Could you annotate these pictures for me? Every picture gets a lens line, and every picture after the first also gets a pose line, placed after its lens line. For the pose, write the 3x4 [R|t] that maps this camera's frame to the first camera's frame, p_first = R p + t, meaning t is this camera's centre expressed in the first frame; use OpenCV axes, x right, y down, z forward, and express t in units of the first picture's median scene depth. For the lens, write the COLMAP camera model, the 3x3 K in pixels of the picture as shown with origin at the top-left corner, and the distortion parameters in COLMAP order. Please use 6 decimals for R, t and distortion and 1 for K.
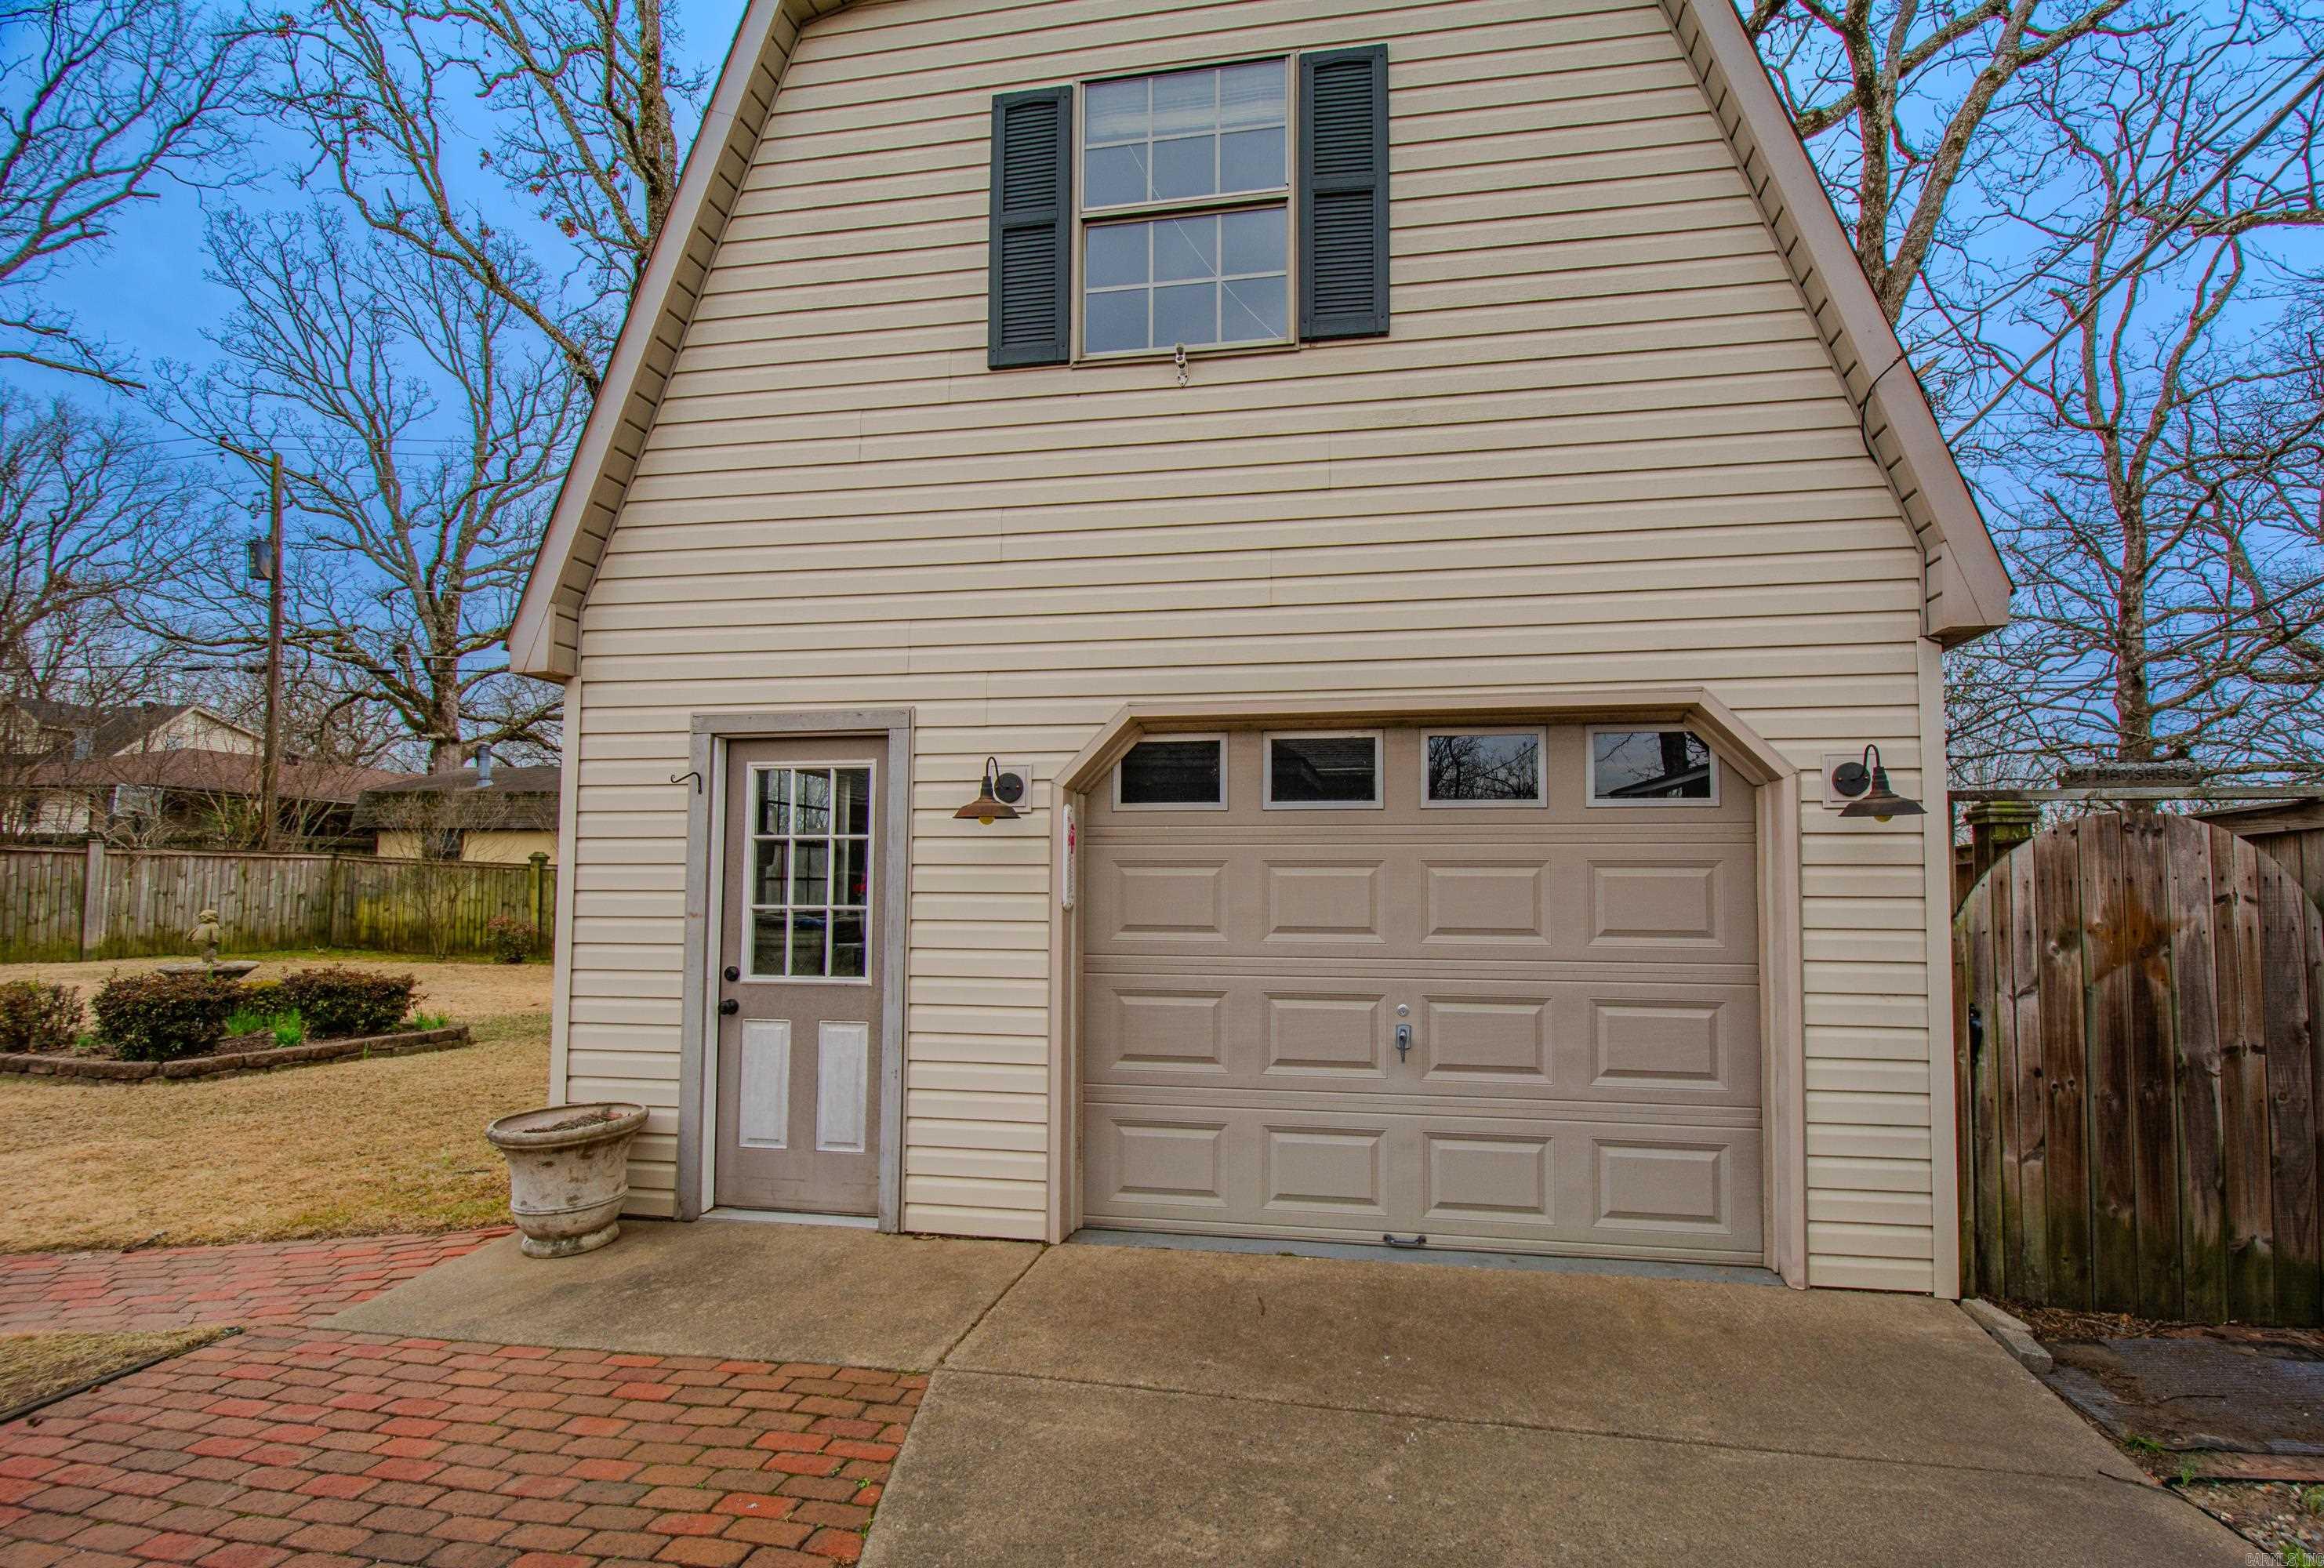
lens RADIAL K [[1055.5, 0, 1231.0], [0, 1055.5, 827.2], [0, 0, 1]] dist [-0.004761, -0.011225]
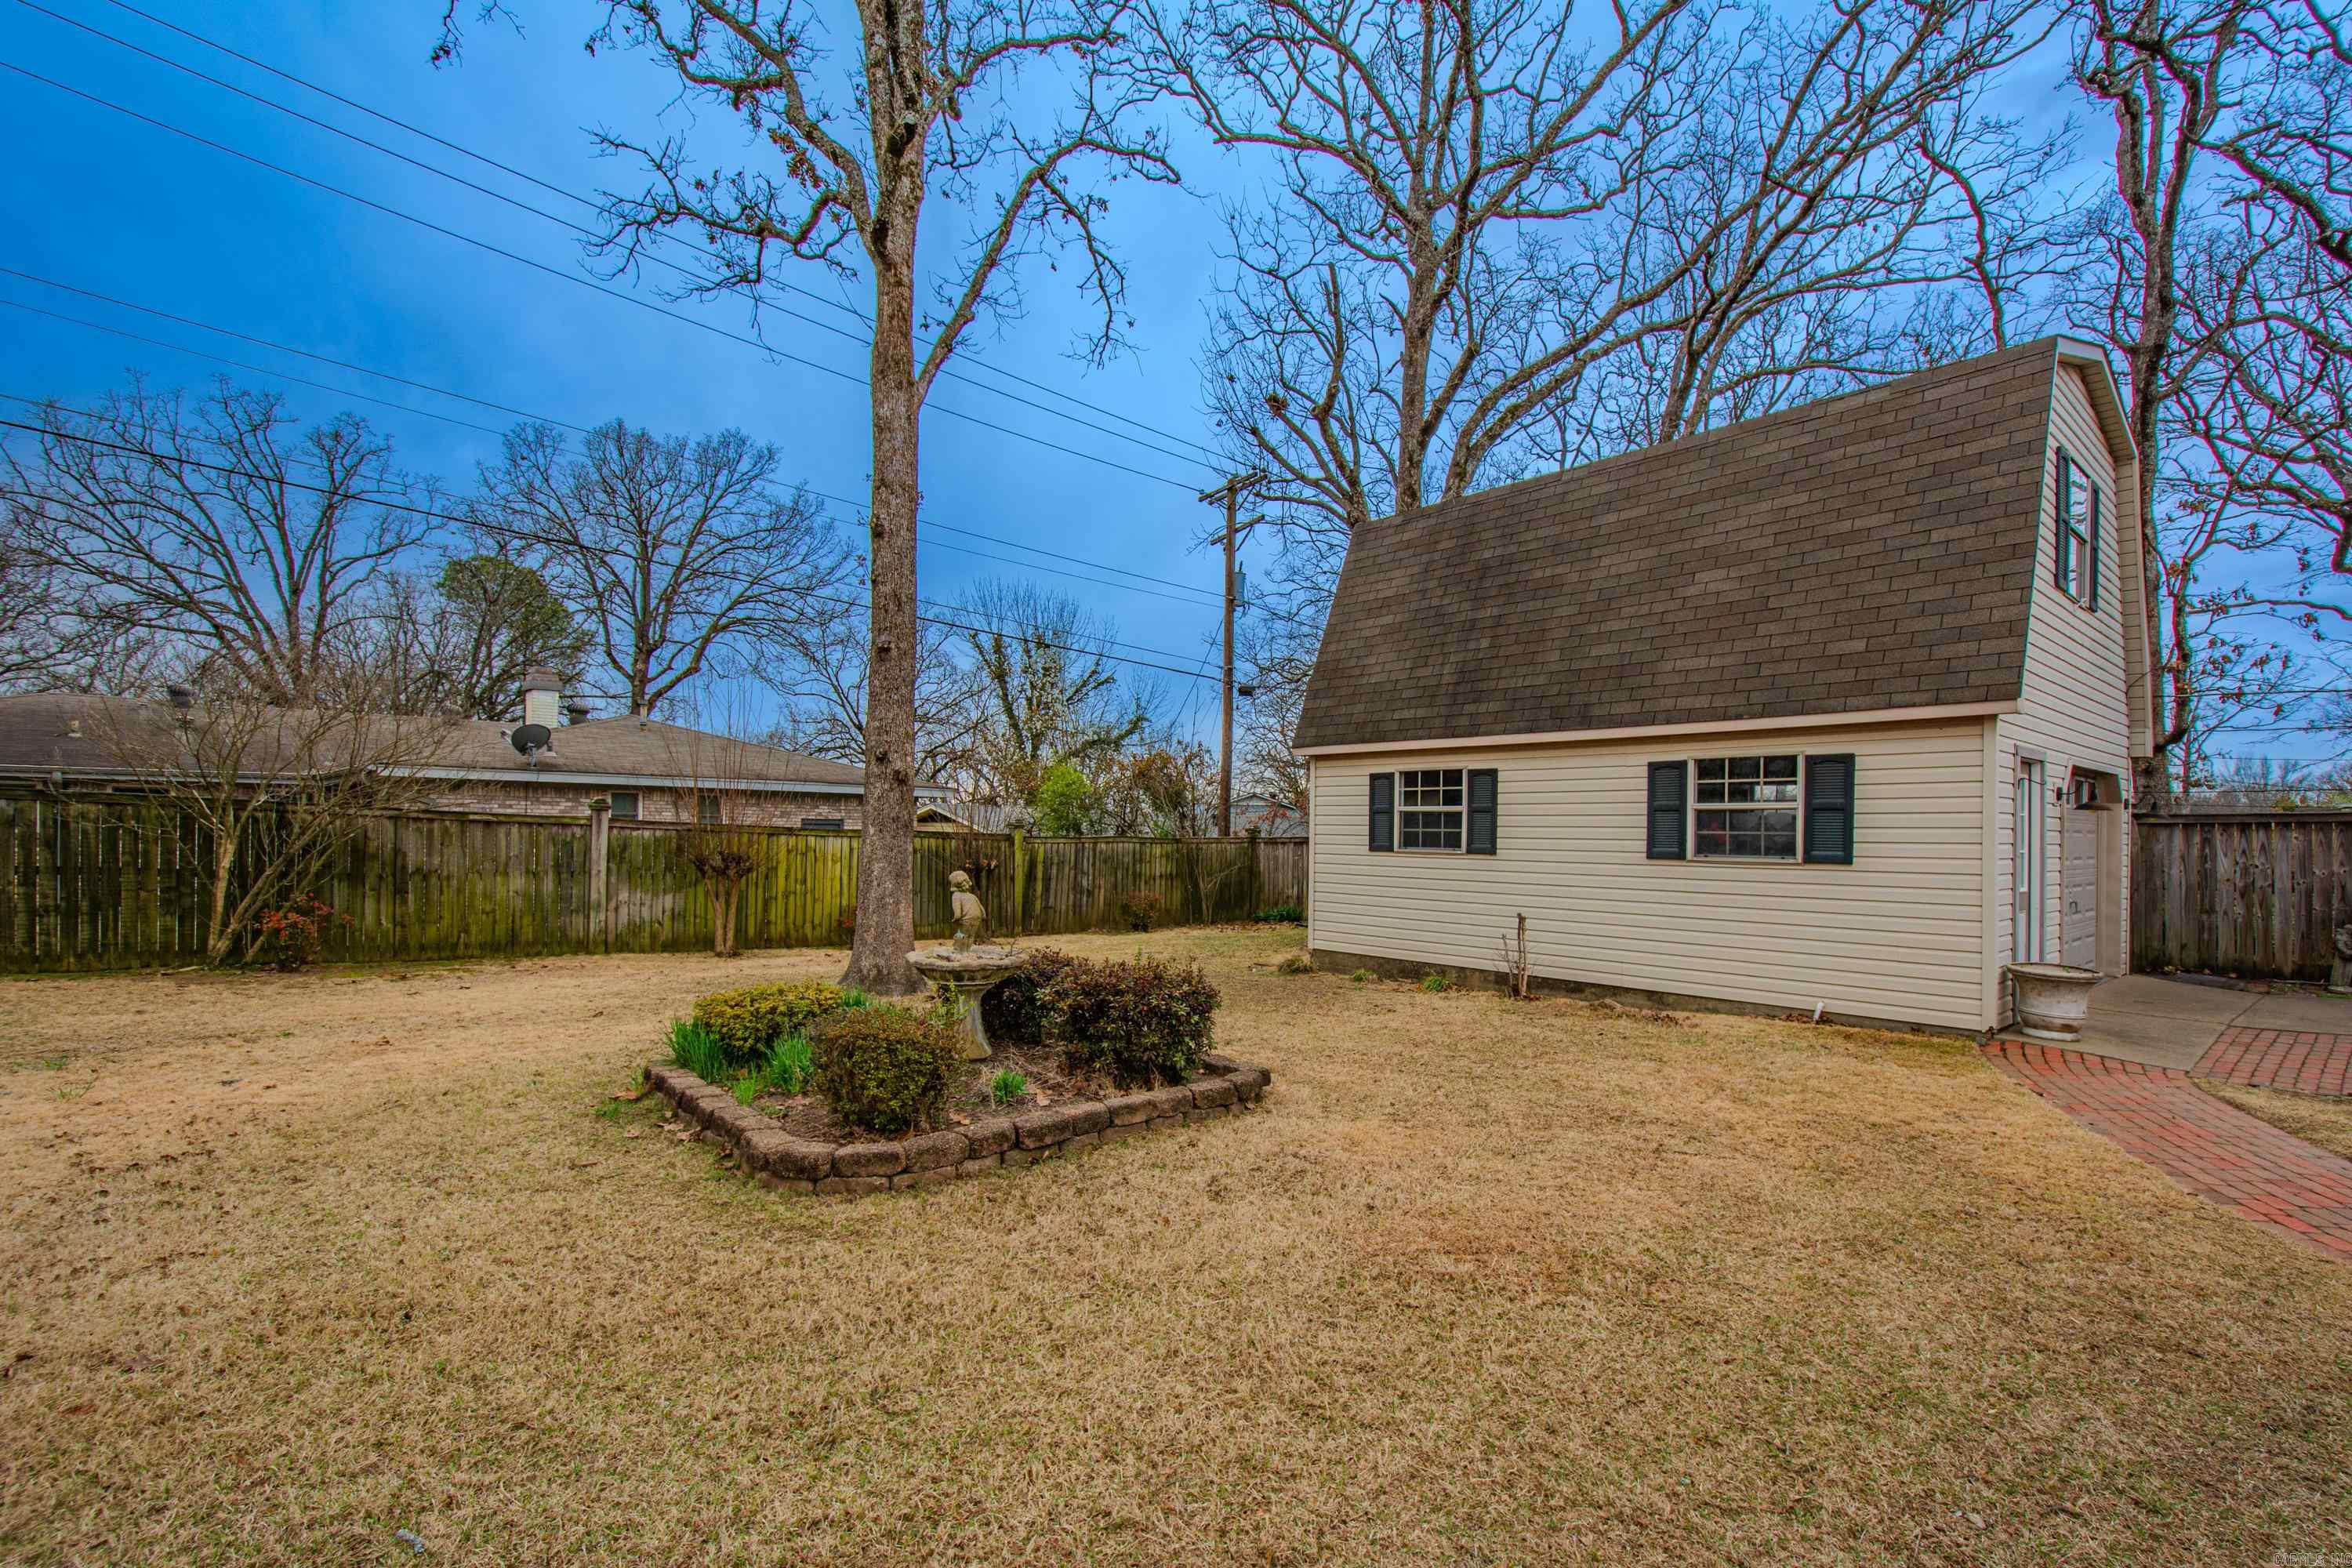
lens RADIAL K [[1087.7, 0, 1167.3], [0, 1087.7, 827.1], [0, 0, 1]] dist [0.029096, -0.018782]
pose [[0.631687, 0.007812, 0.775184, -1.666220], [-0.051649, 0.998152, 0.032029, 0.027560], [-0.773501, -0.060270, 0.630922, 0.542696]]
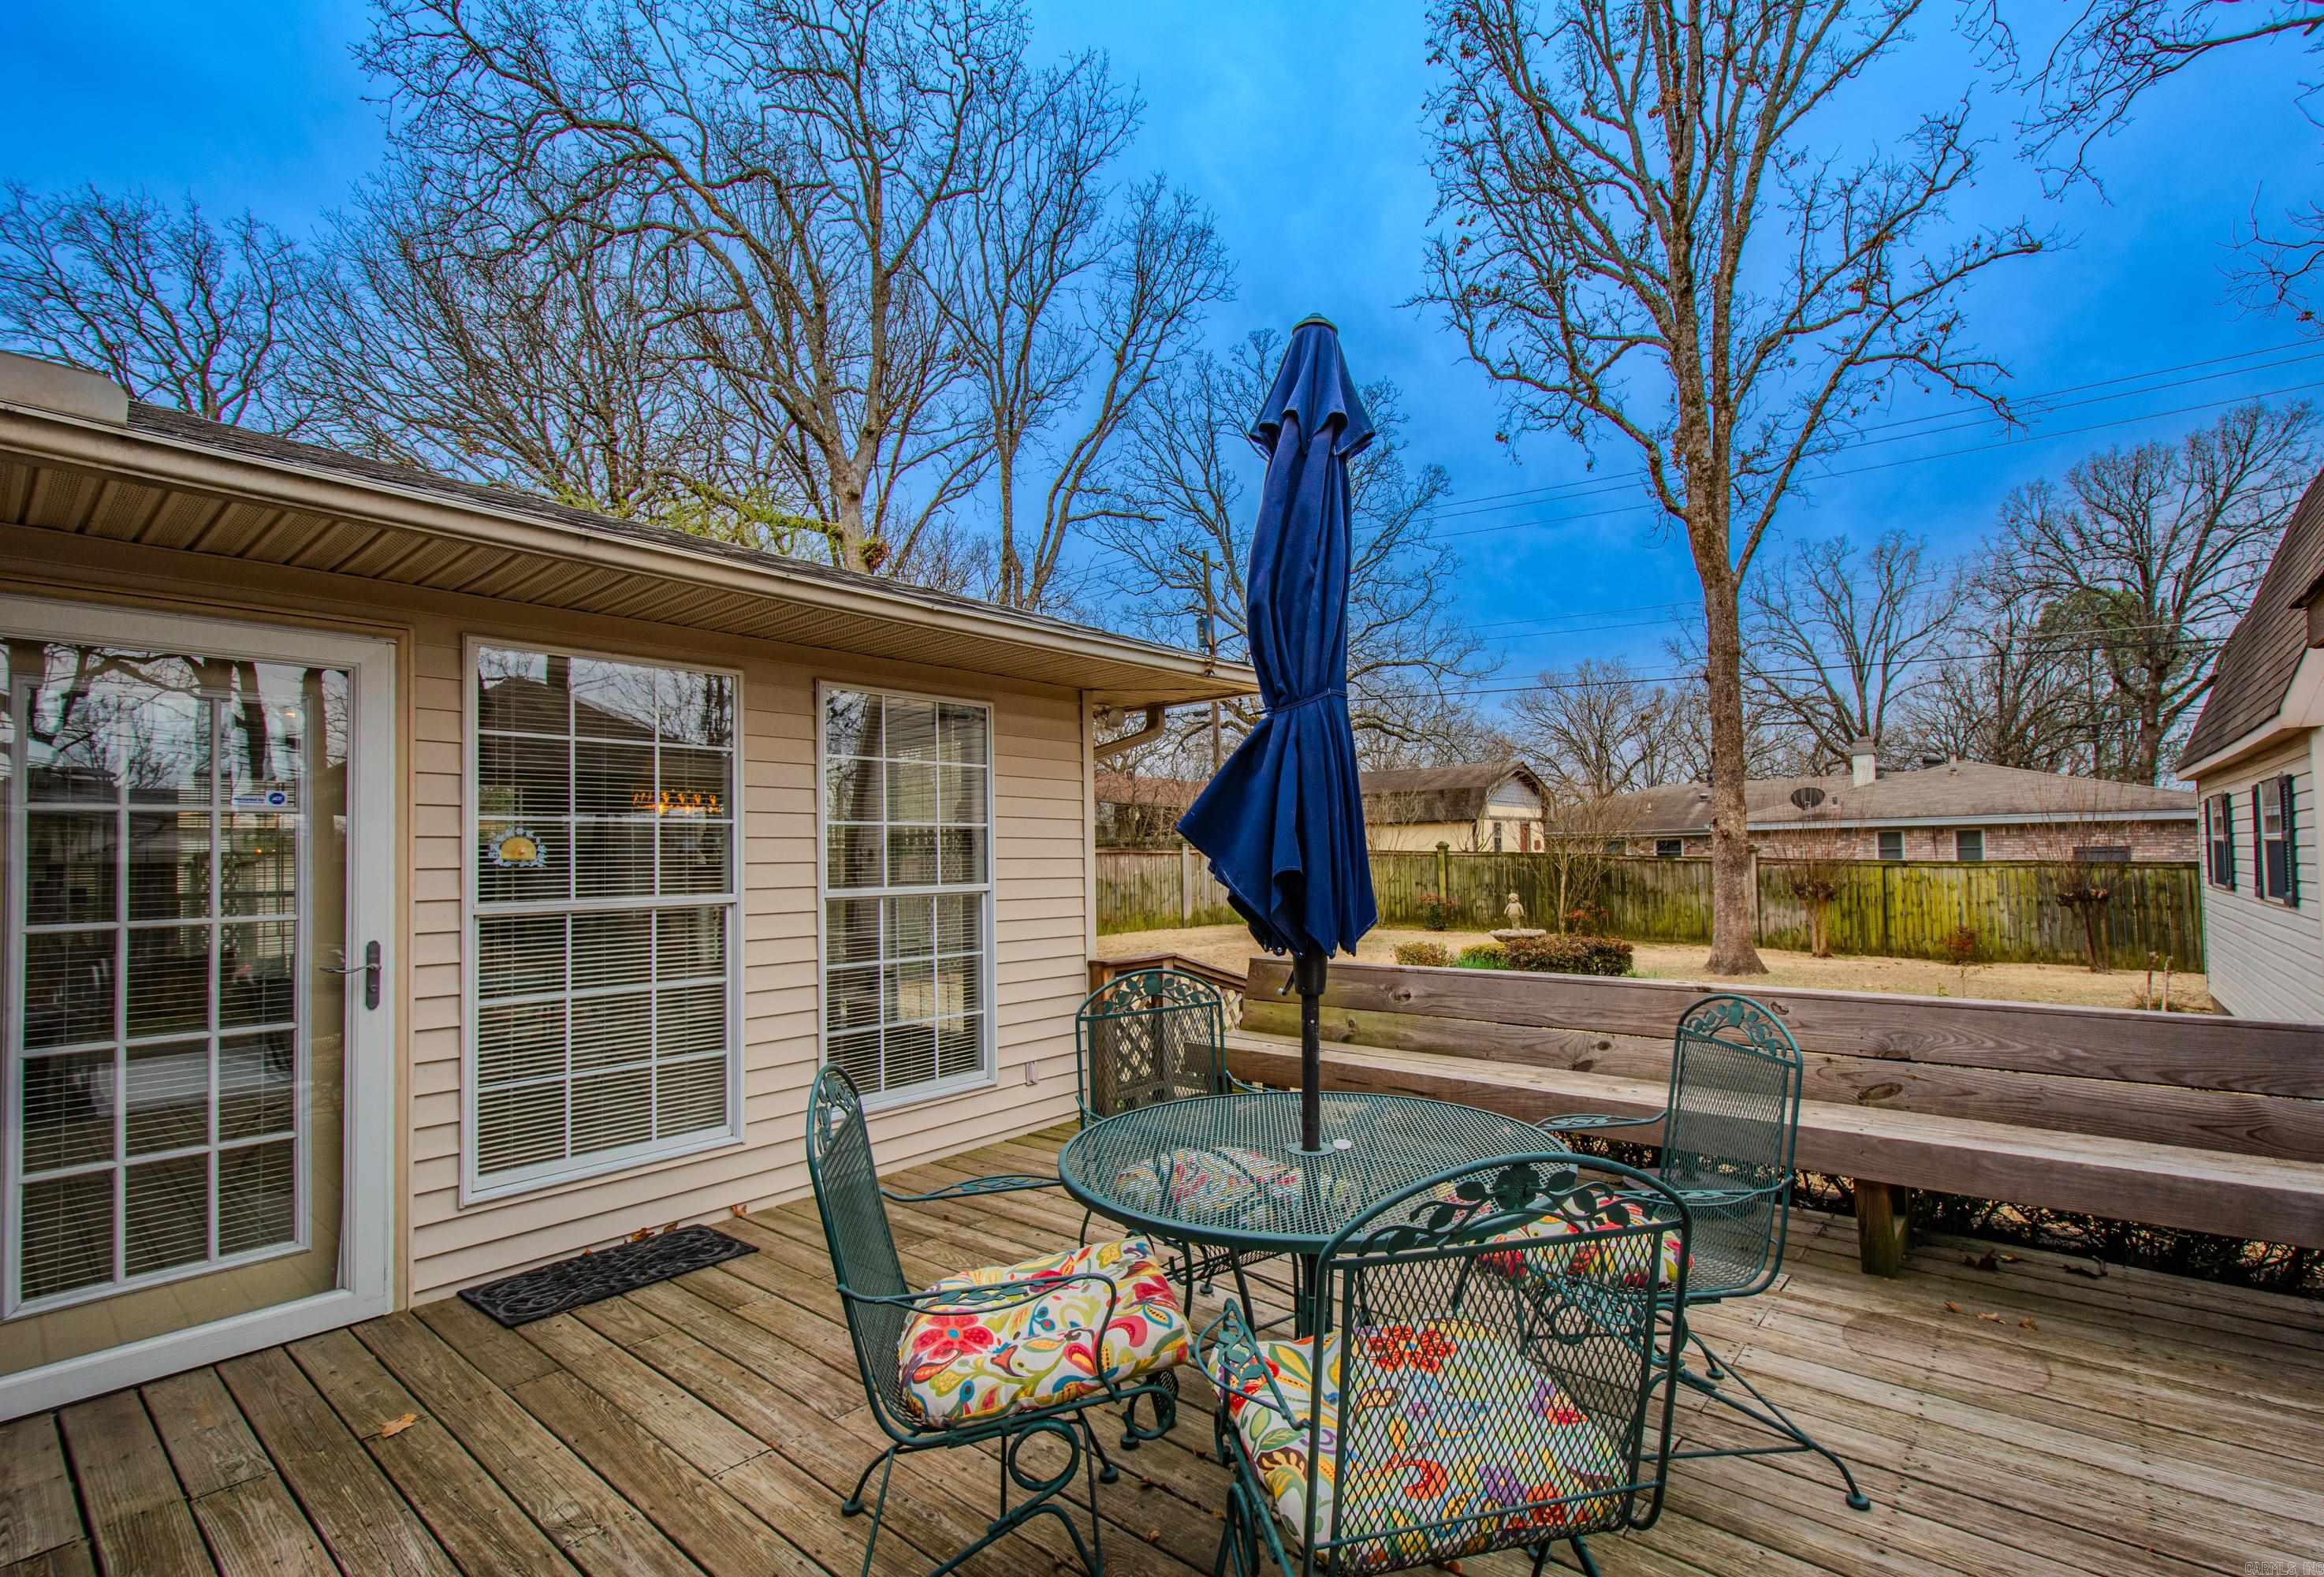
lens RADIAL K [[1052.9, 0, 1192.8], [0, 1052.9, 830.5], [0, 0, 1]] dist [0.016833, -0.025818]
pose [[0.862648, -0.033360, -0.504703, -0.718895], [0.049088, 0.998634, 0.017895, -0.065614], [0.503417, -0.040212, 0.863107, -0.566796]]
